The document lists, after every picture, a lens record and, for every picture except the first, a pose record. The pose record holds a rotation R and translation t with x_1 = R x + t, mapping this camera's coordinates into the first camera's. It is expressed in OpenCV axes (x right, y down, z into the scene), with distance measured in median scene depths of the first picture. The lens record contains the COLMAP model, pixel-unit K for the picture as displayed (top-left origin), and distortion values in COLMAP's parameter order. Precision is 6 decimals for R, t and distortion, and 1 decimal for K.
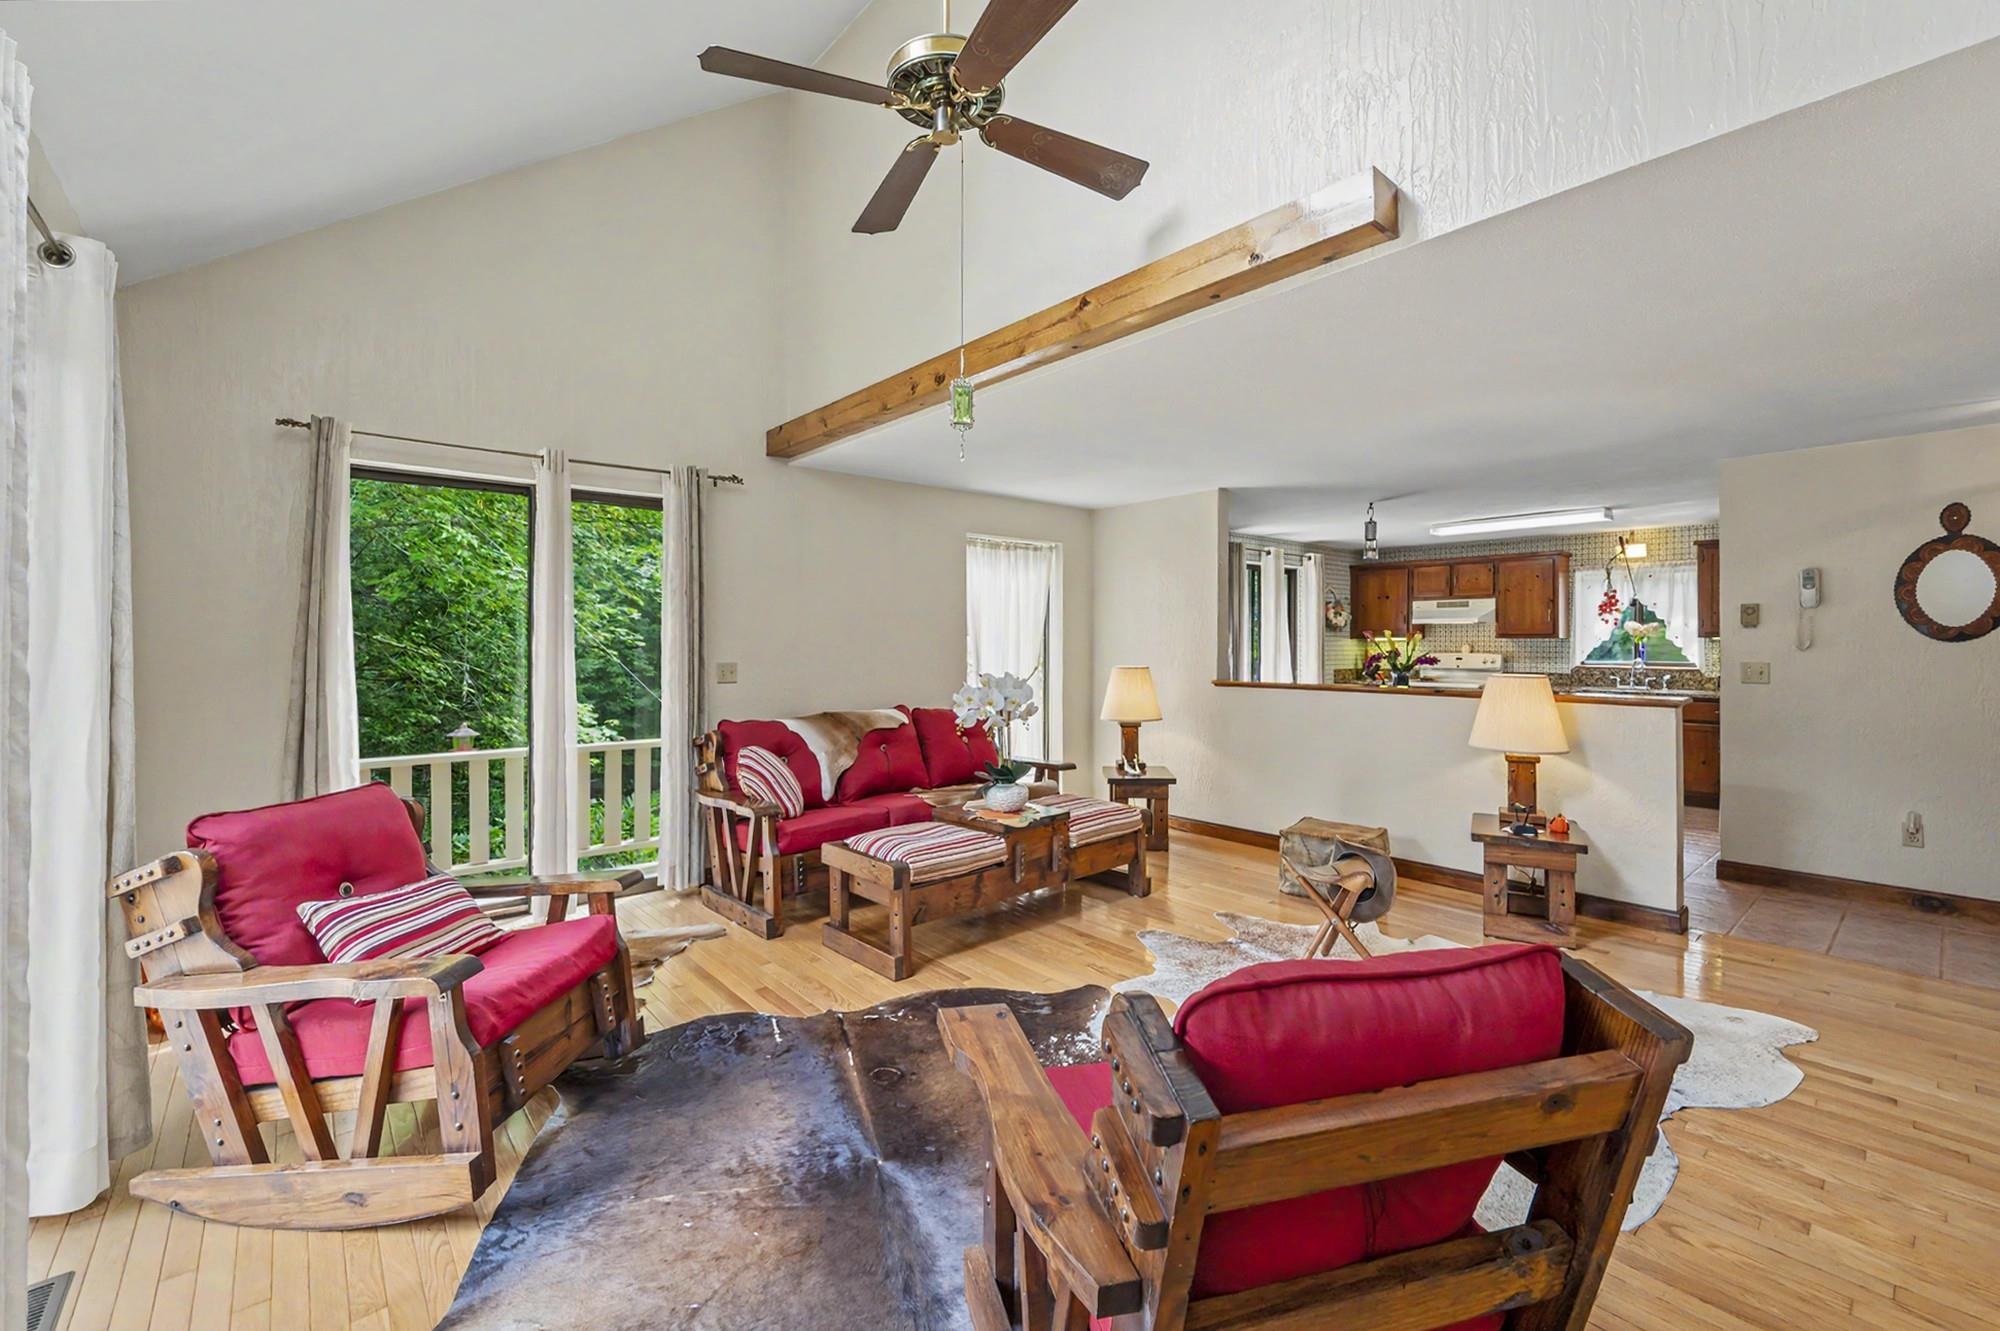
lens RADIAL K [[842.2, 0, 1004.7], [0, 842.2, 639.0], [0, 0, 1]] dist [-0.001404, -0.000262]
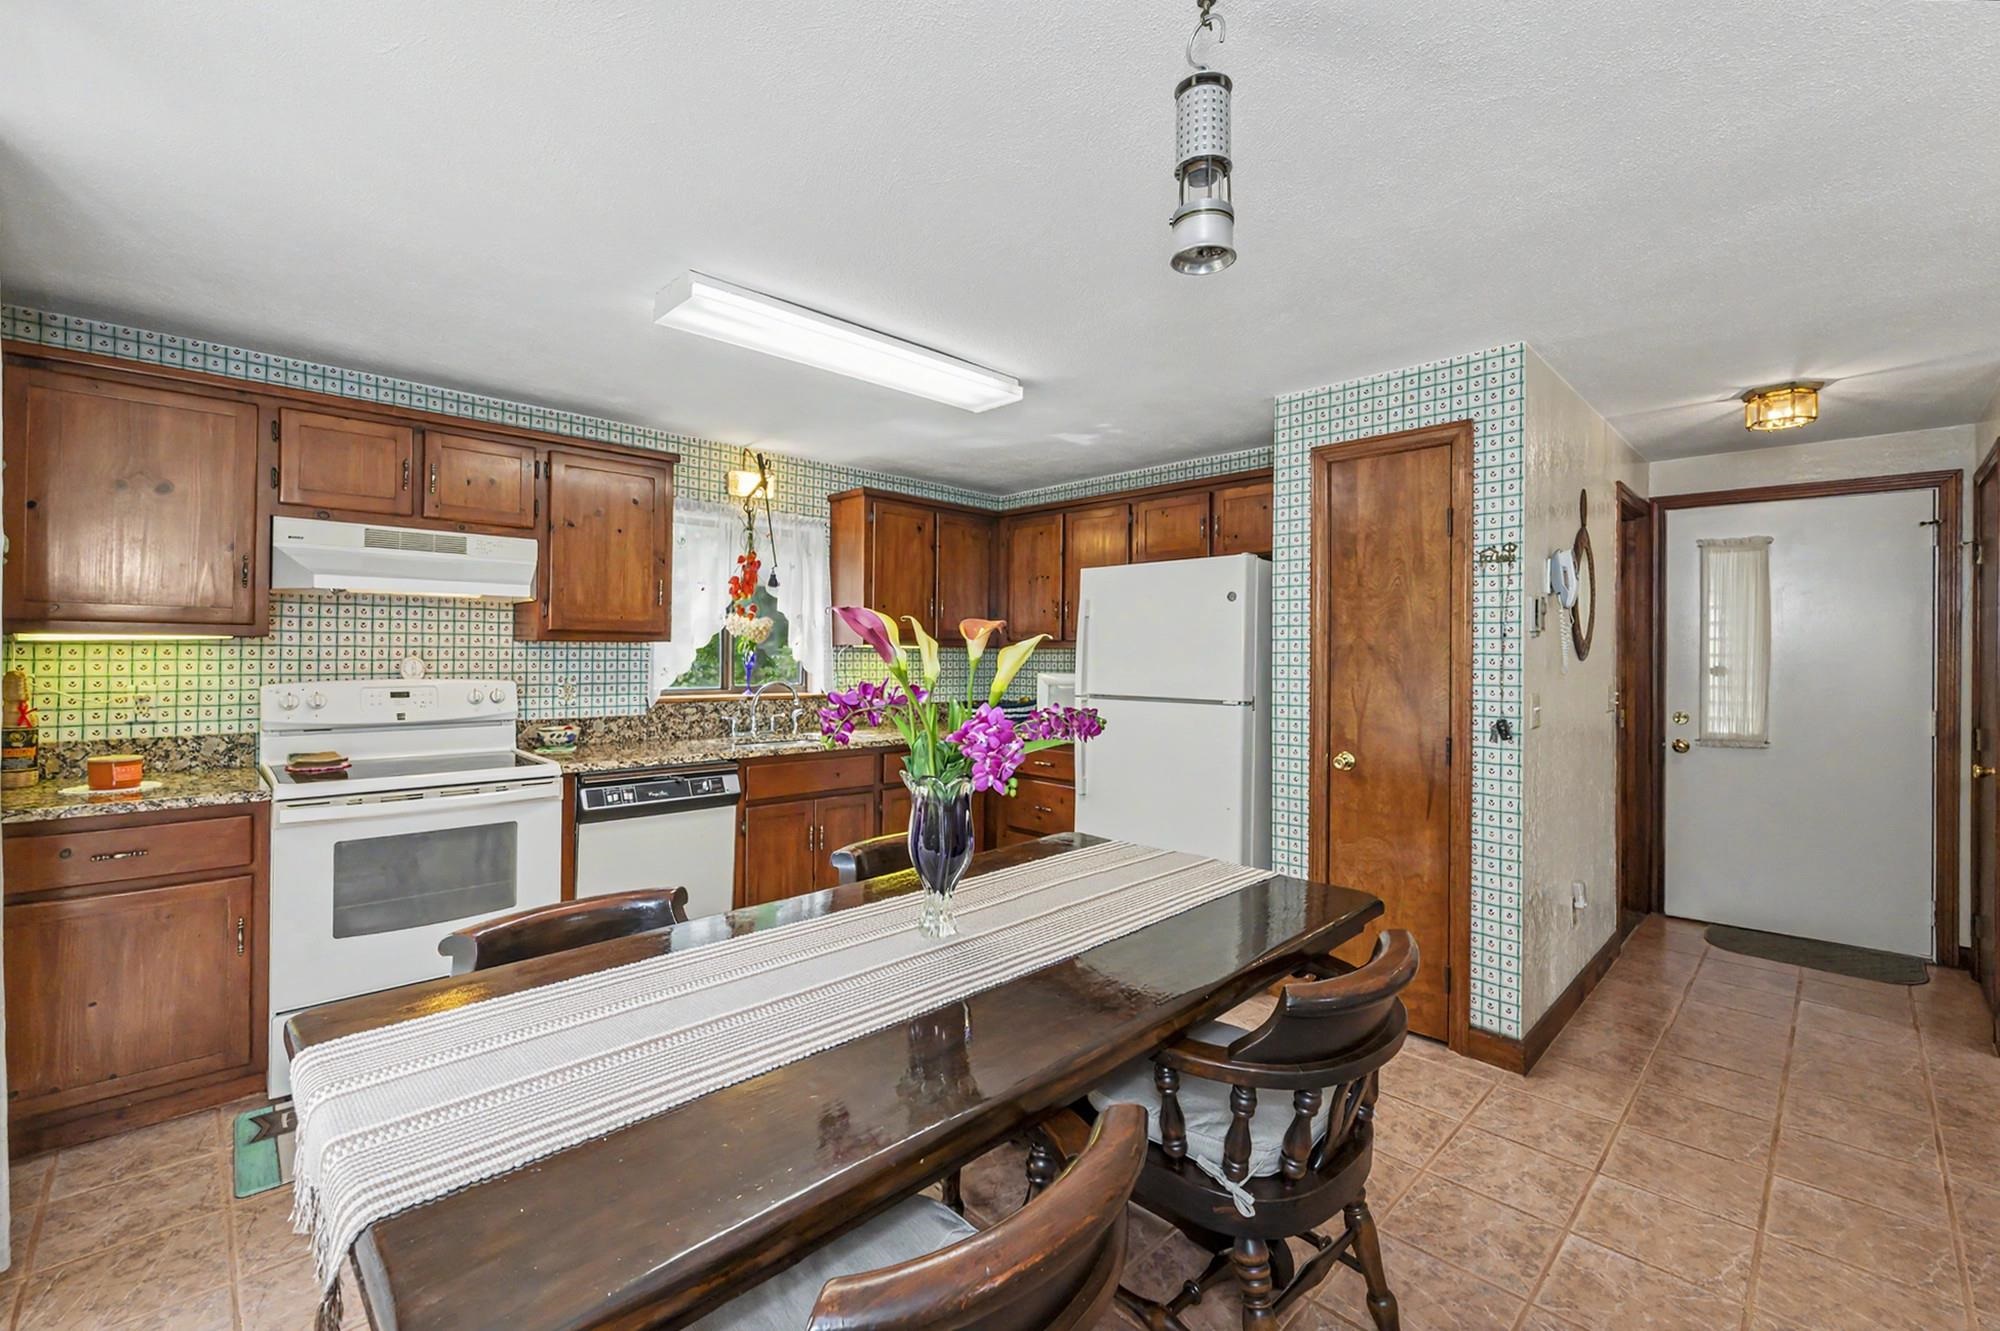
lens RADIAL K [[822.2, 0, 1000.0], [0, 822.2, 665.5], [0, 0, 1]] dist [0.001256, 0.000135]
pose [[-0.058170, -0.018707, 0.998131, 0.194870], [-0.012694, 0.999757, 0.017997, 0.001167], [-0.998226, -0.011623, -0.058393, 0.866329]]
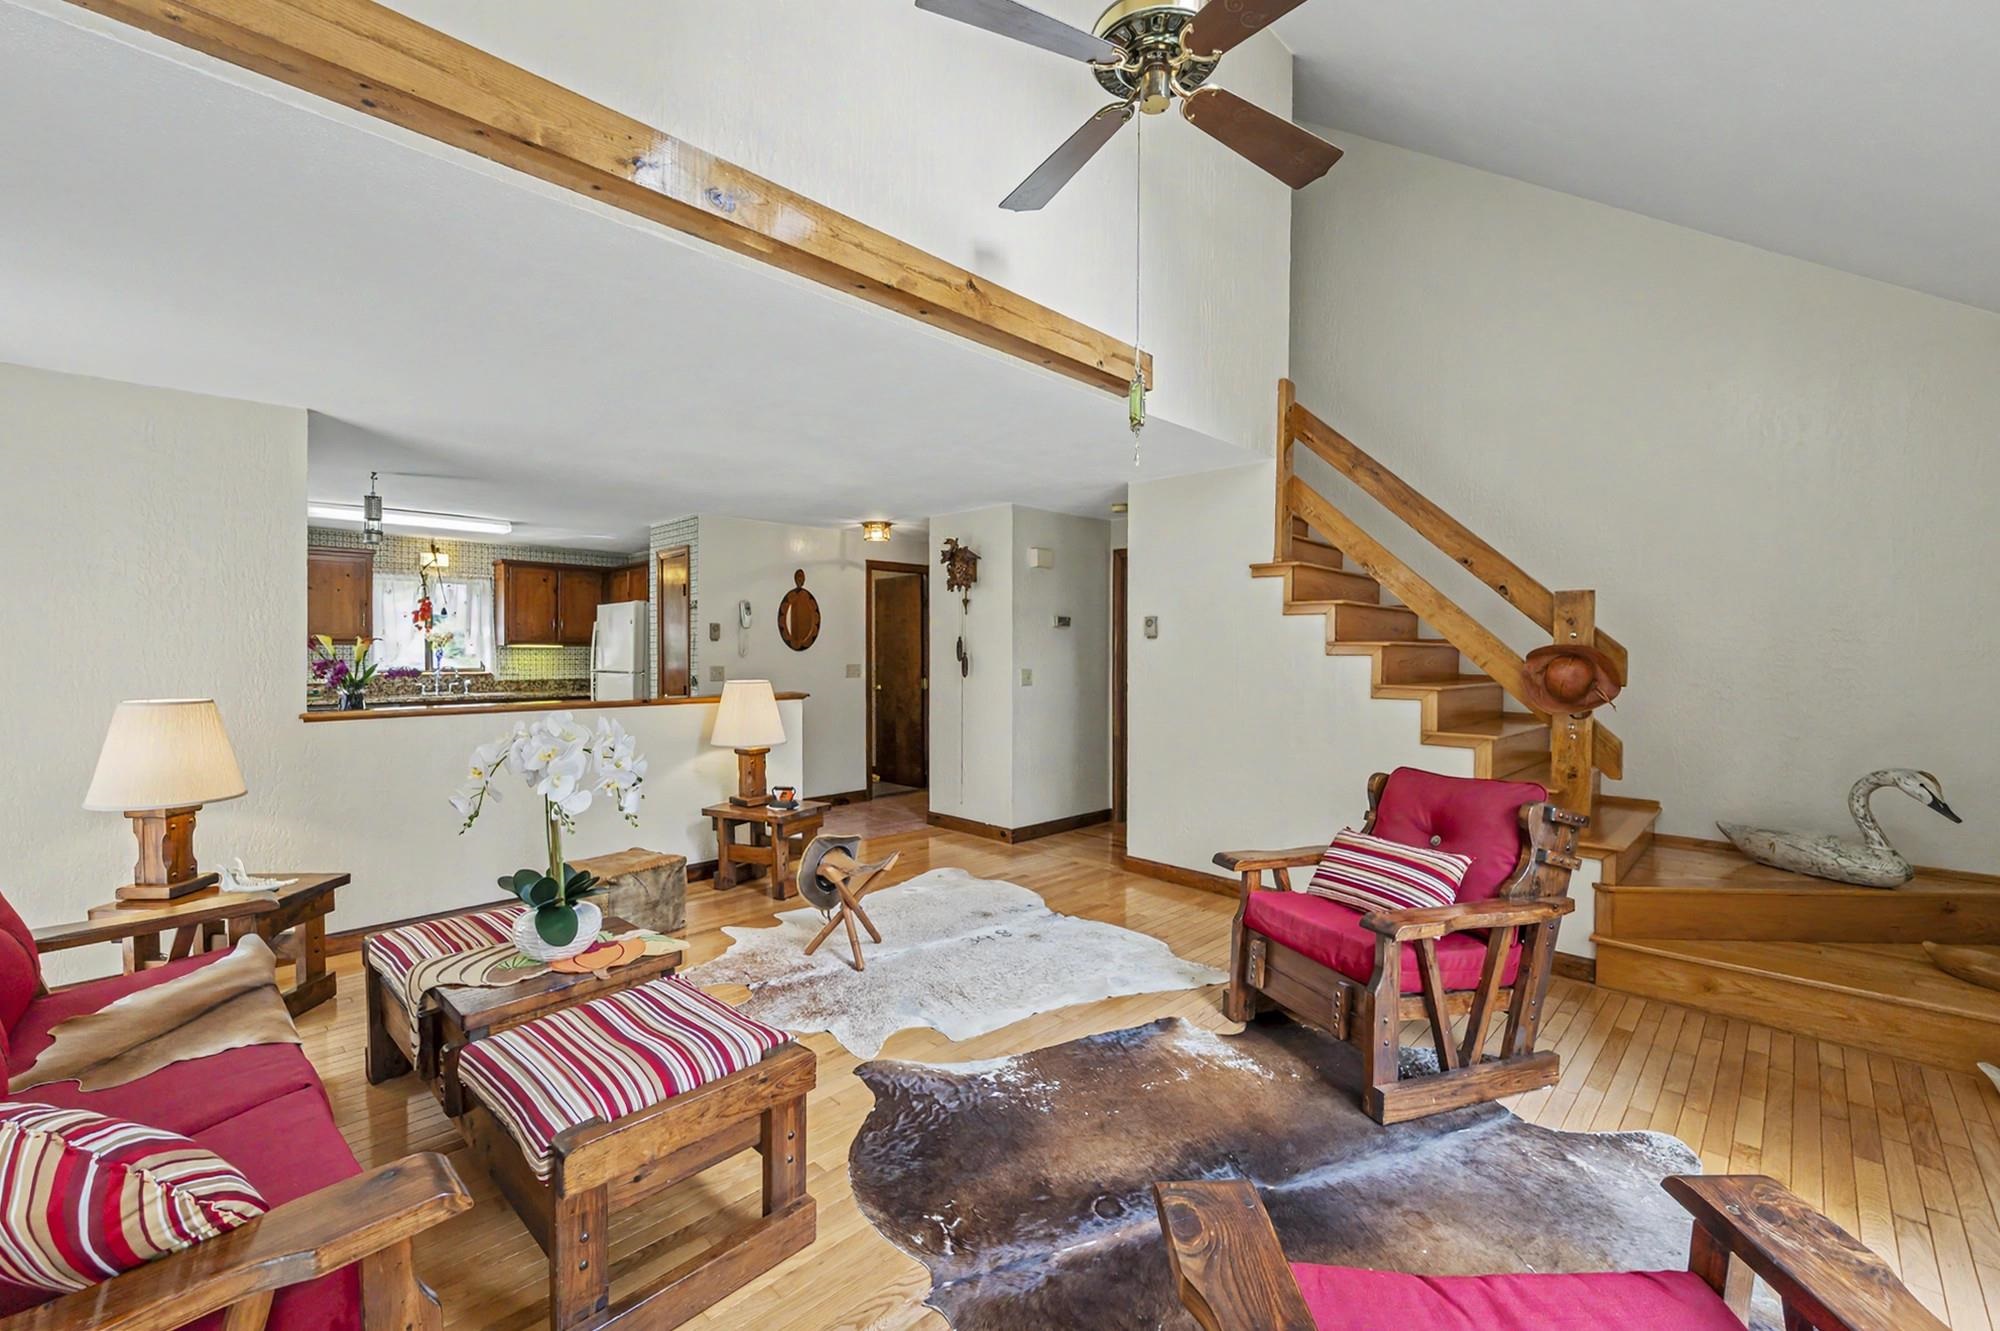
lens RADIAL K [[822.2, 0, 1000.0], [0, 822.2, 665.5], [0, 0, 1]] dist [0.001256, 0.000135]
pose [[-0.086706, -0.021519, 0.996001, -0.308358], [-0.008931, 0.999743, 0.020823, -0.003547], [-0.996194, -0.007090, -0.086876, 0.403575]]
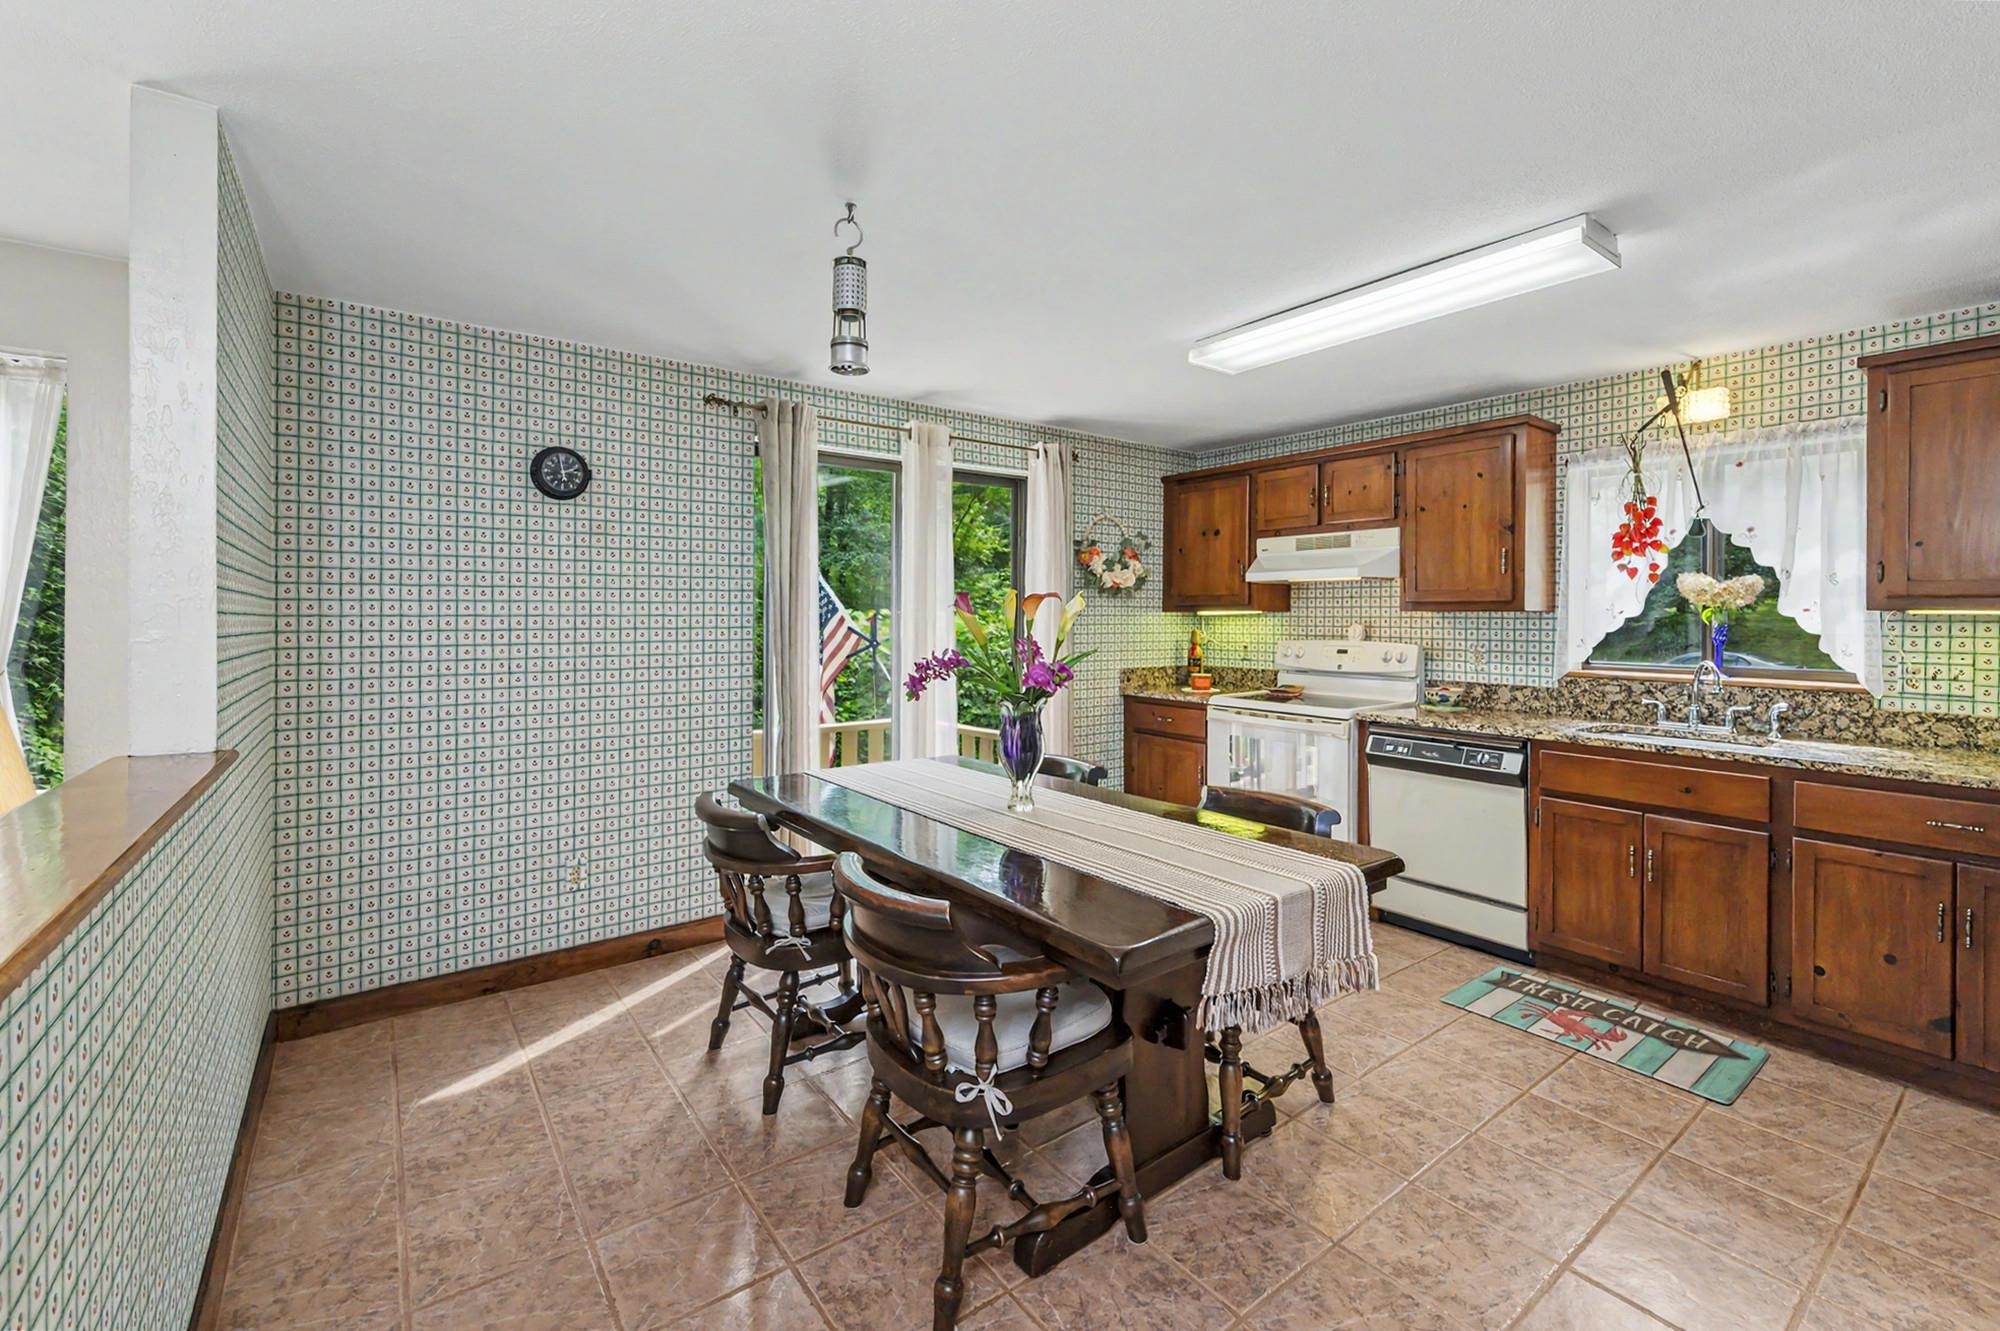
lens RADIAL K [[867.6, 0, 993.2], [0, 867.6, 616.8], [0, 0, 1]] dist [0.000050, -0.000070]
pose [[0.997132, 0.003367, -0.075613, 0.421570], [-0.003003, 0.999983, 0.004918, 0.000781], [0.075628, -0.004677, 0.997125, 0.530978]]
